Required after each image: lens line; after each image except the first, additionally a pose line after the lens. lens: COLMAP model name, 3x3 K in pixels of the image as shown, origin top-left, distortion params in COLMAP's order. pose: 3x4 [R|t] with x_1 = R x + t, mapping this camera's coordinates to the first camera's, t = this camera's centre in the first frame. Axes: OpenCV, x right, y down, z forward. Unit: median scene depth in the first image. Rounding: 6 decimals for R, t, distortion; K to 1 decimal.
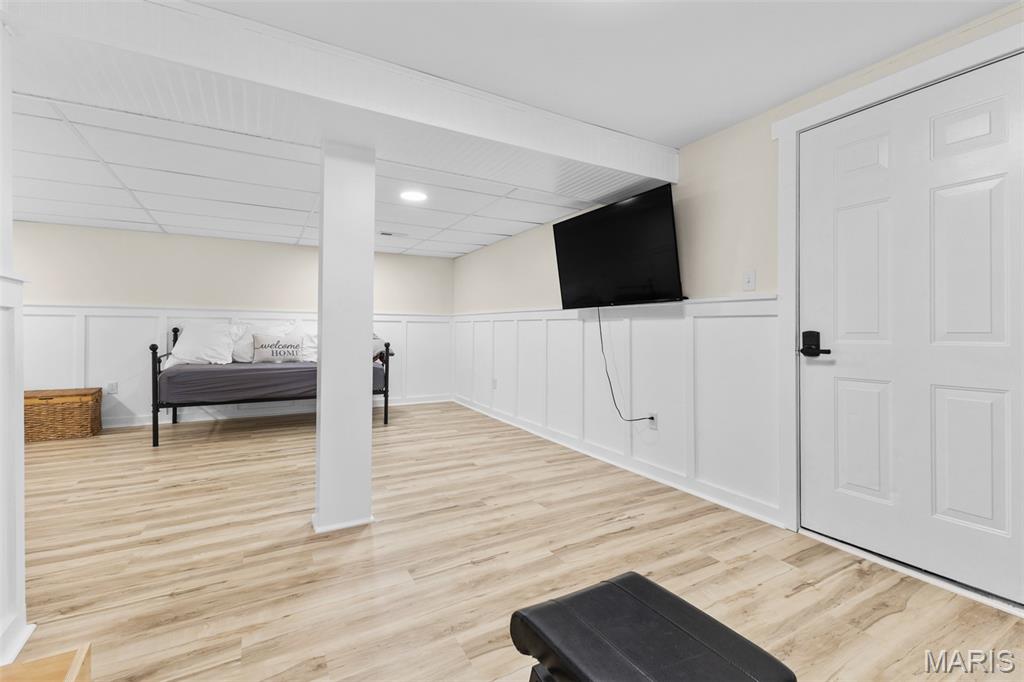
lens RADIAL K [[447.7, 0, 512.2], [0, 447.7, 324.7], [0, 0, 1]] dist [0.000626, -0.000017]
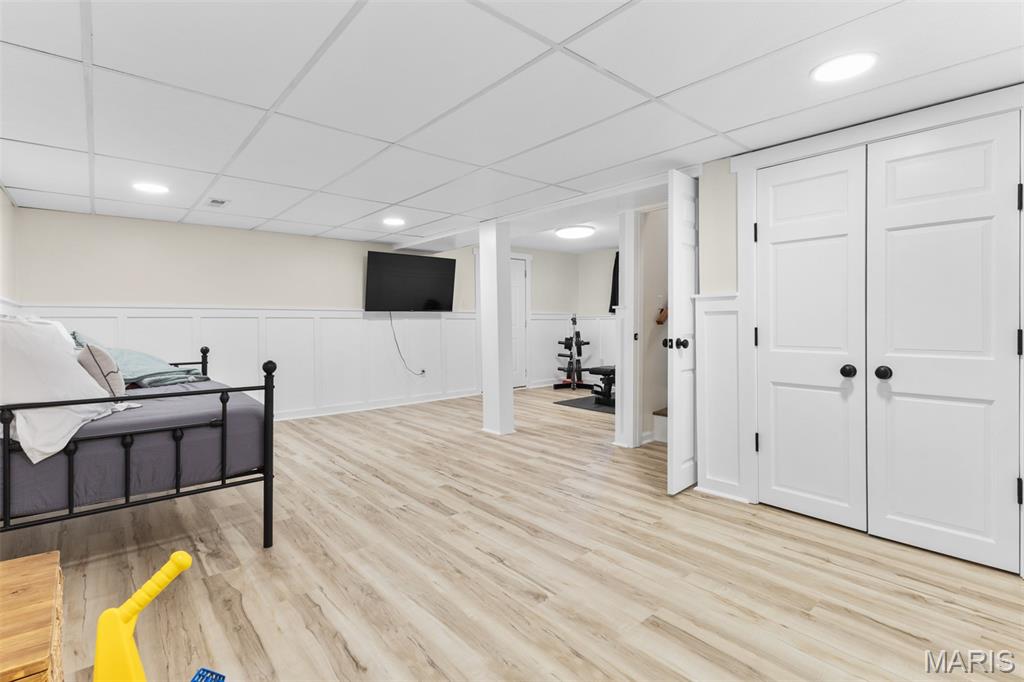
lens RADIAL K [[479.3, 0, 513.0], [0, 479.3, 317.1], [0, 0, 1]] dist [0.000203, 0.000009]
pose [[-0.167423, 0.001707, 0.985884, -1.936702], [-0.003080, 0.999993, -0.002254, -0.019304], [-0.985880, -0.003414, -0.167417, 1.072511]]
